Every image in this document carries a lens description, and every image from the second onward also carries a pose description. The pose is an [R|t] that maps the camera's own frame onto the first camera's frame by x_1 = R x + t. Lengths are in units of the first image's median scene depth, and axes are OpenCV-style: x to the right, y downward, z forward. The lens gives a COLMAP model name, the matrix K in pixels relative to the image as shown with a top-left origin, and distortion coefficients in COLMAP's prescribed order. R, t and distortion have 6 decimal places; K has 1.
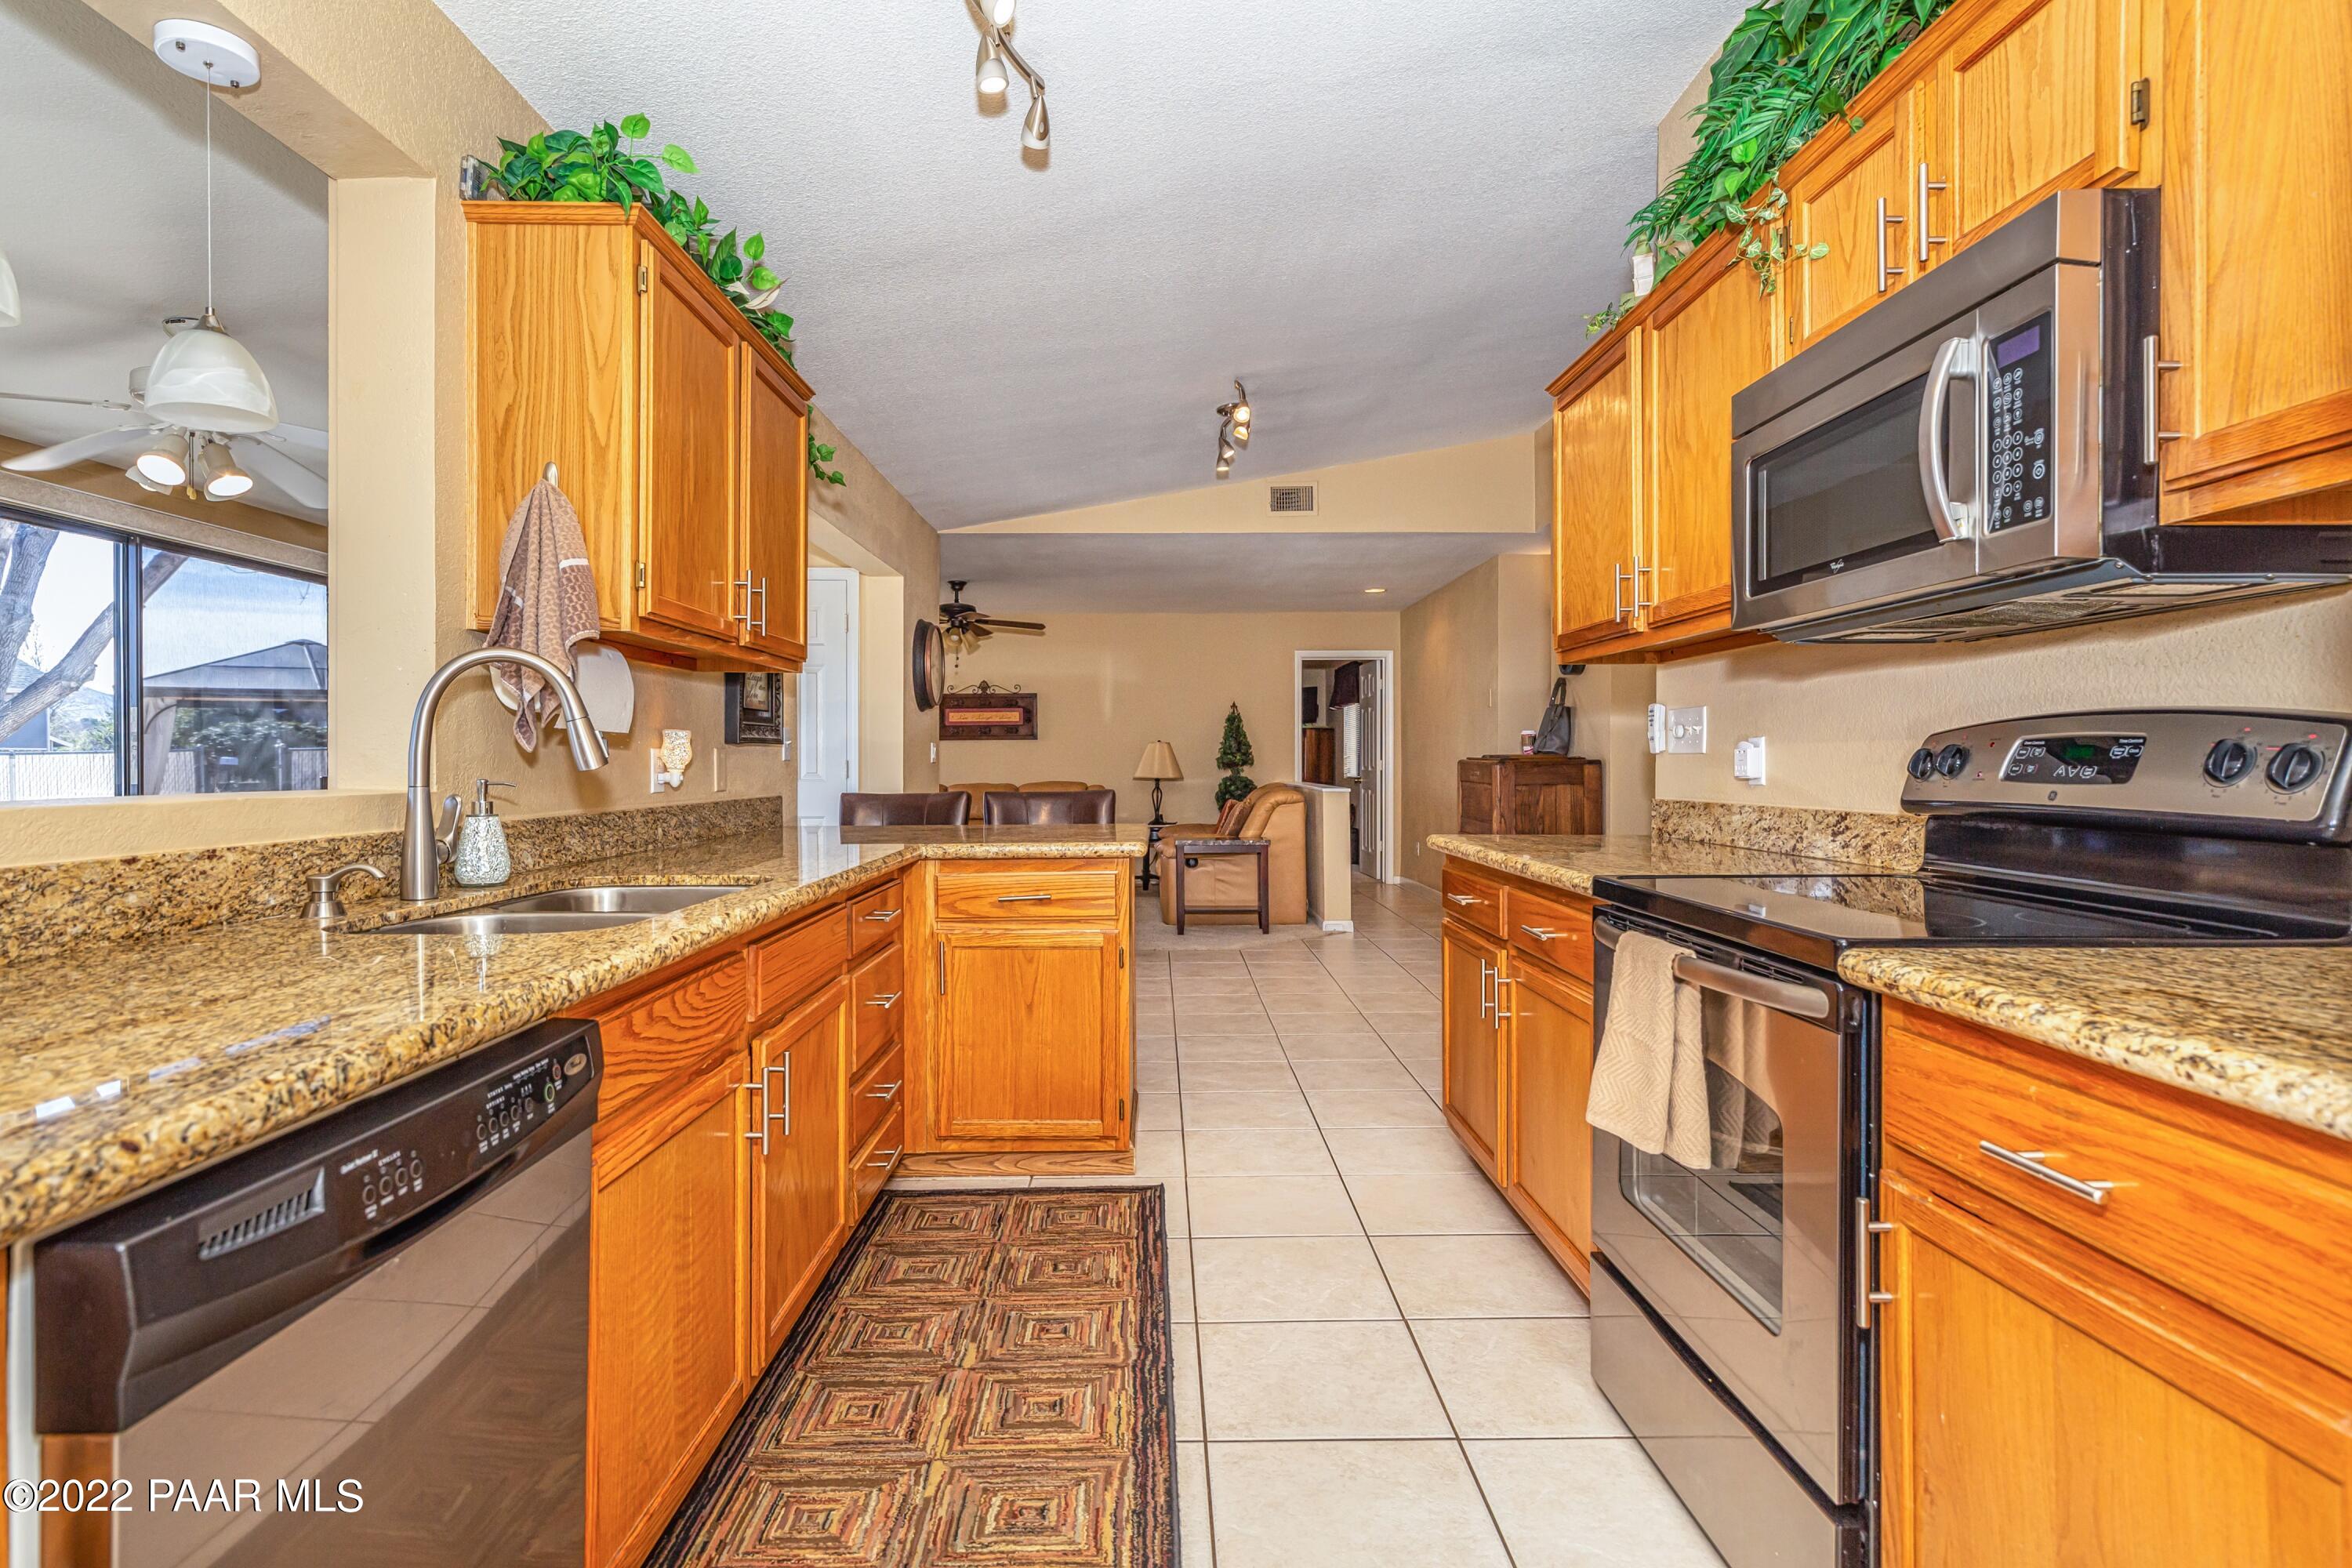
lens RADIAL K [[1156.5, 0, 1177.4], [0, 1156.5, 767.3], [0, 0, 1]] dist [-0.000646, 0.000116]
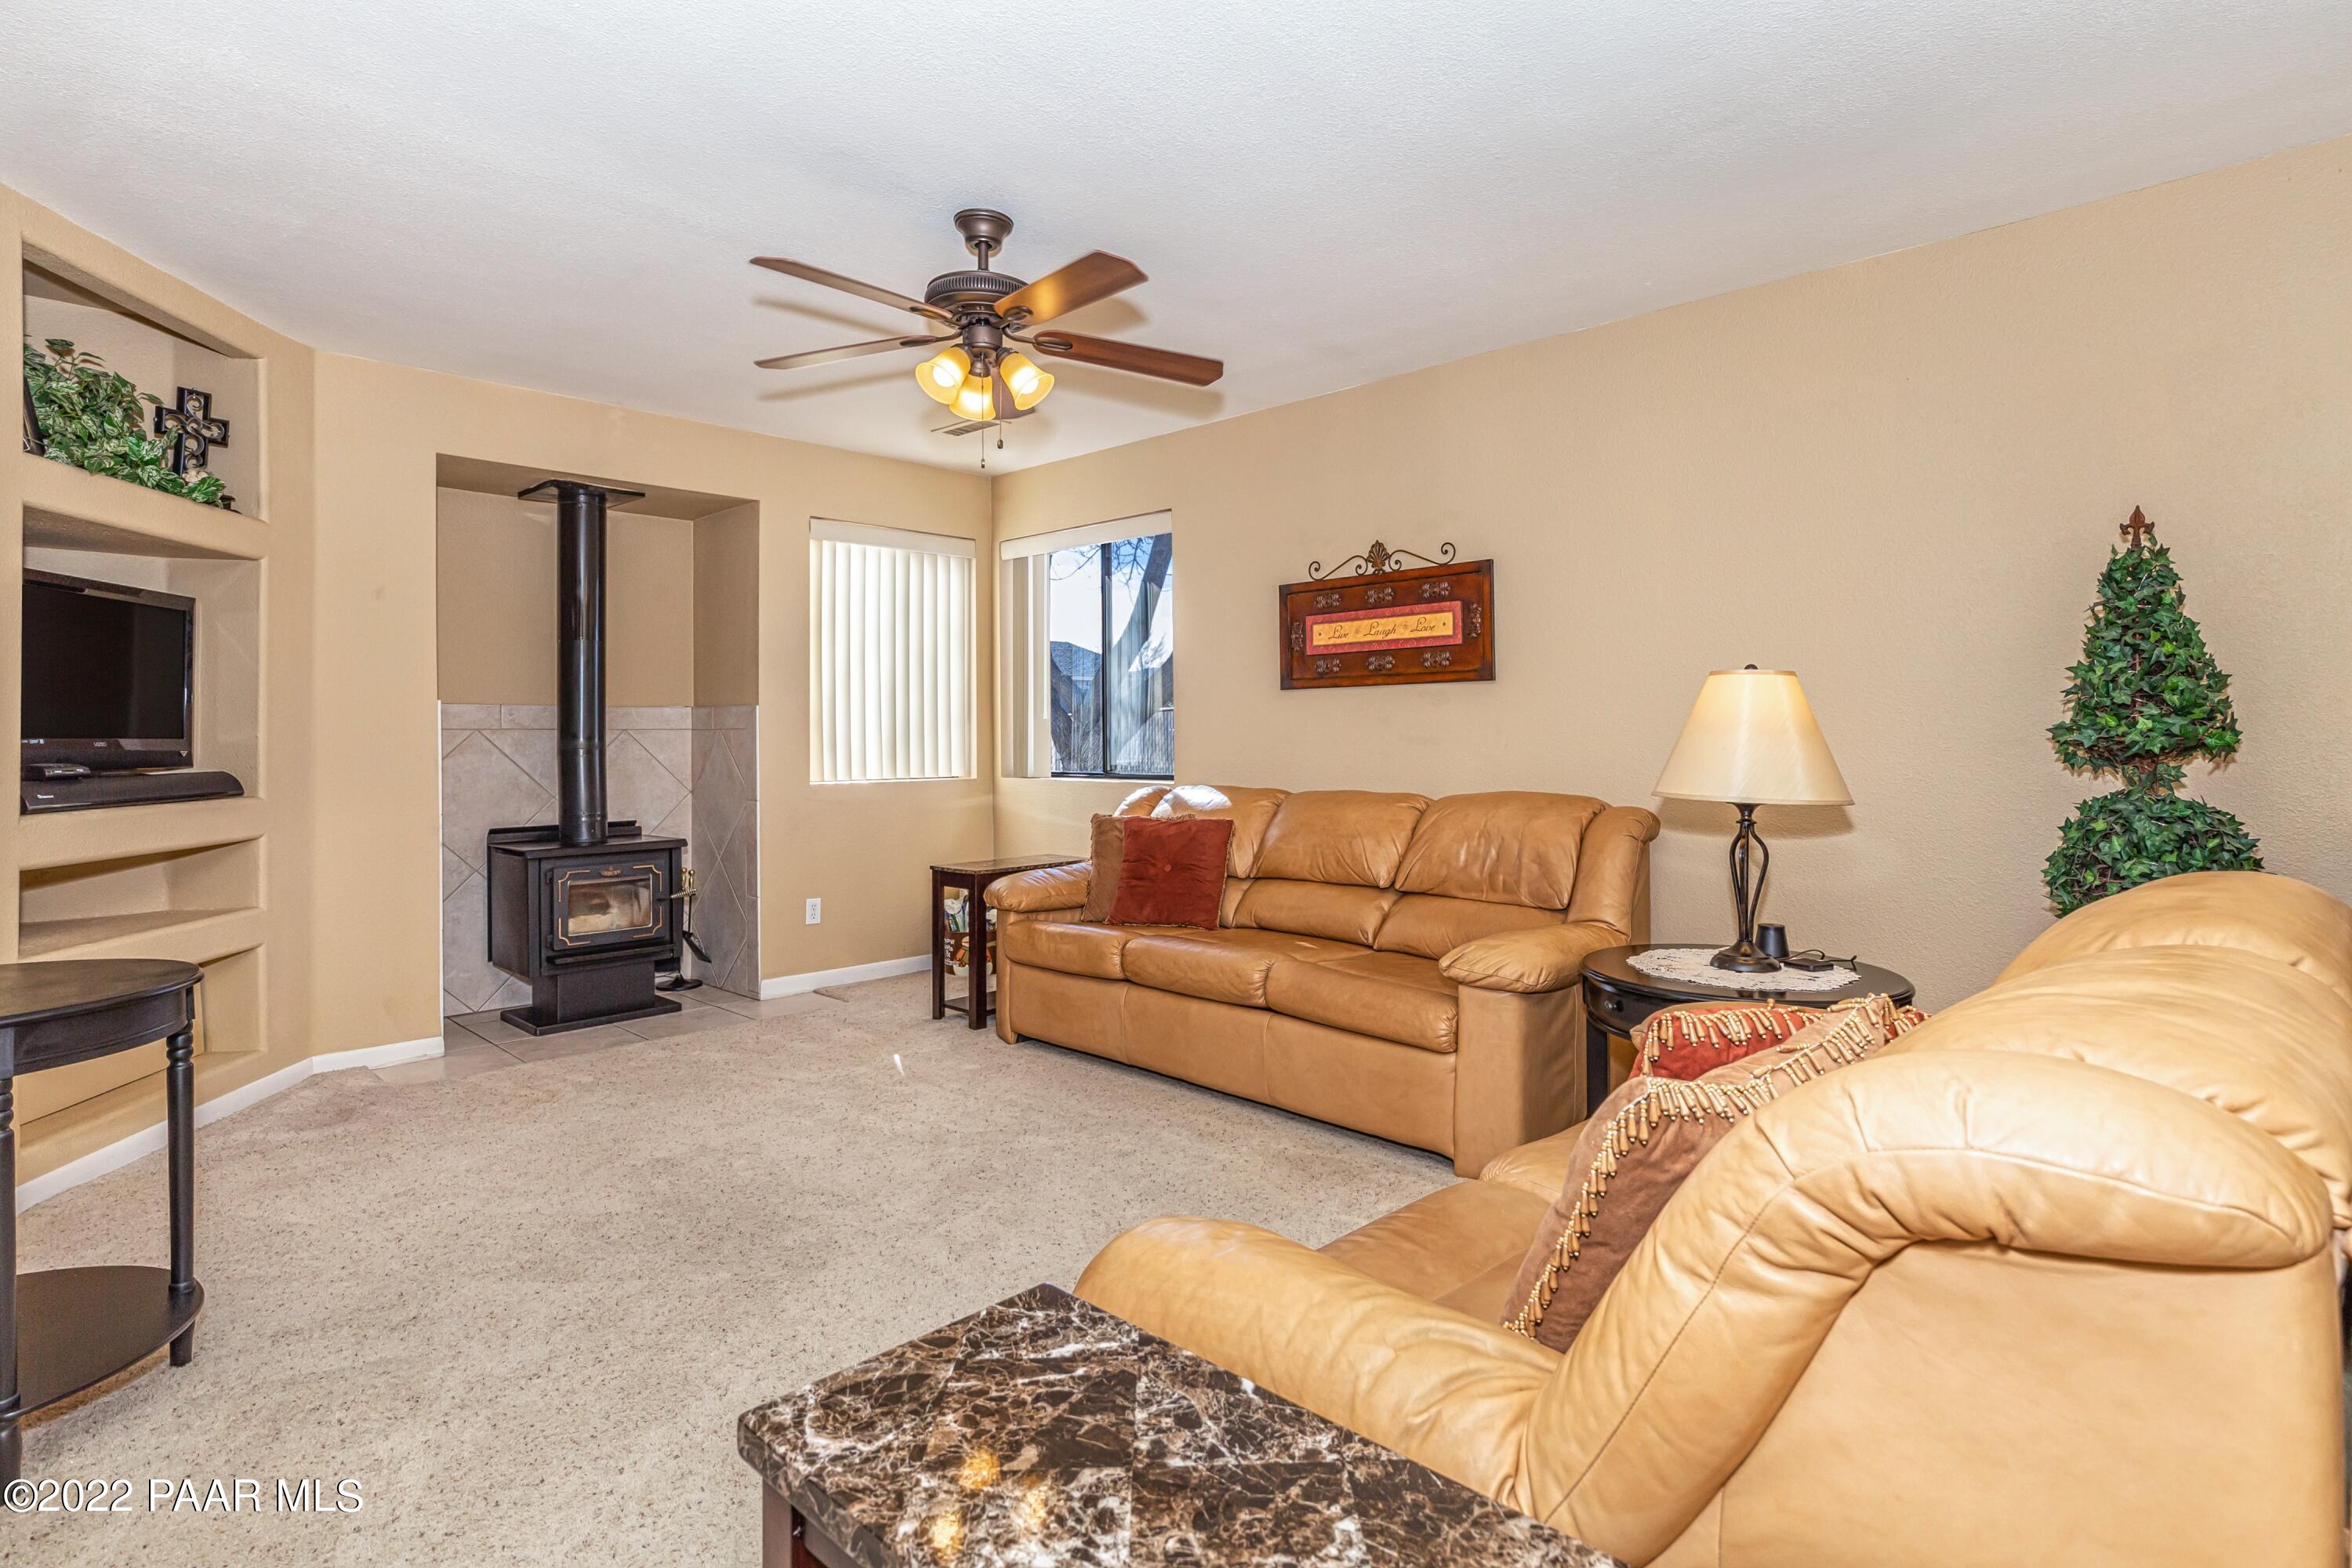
lens RADIAL K [[1156.5, 0, 1177.4], [0, 1156.5, 767.3], [0, 0, 1]] dist [-0.000646, 0.000116]
pose [[0.705151, 0.023565, -0.708666, 0.081038], [-0.005929, 0.999609, 0.027341, -0.004788], [0.709033, -0.015078, 0.705015, 0.665883]]
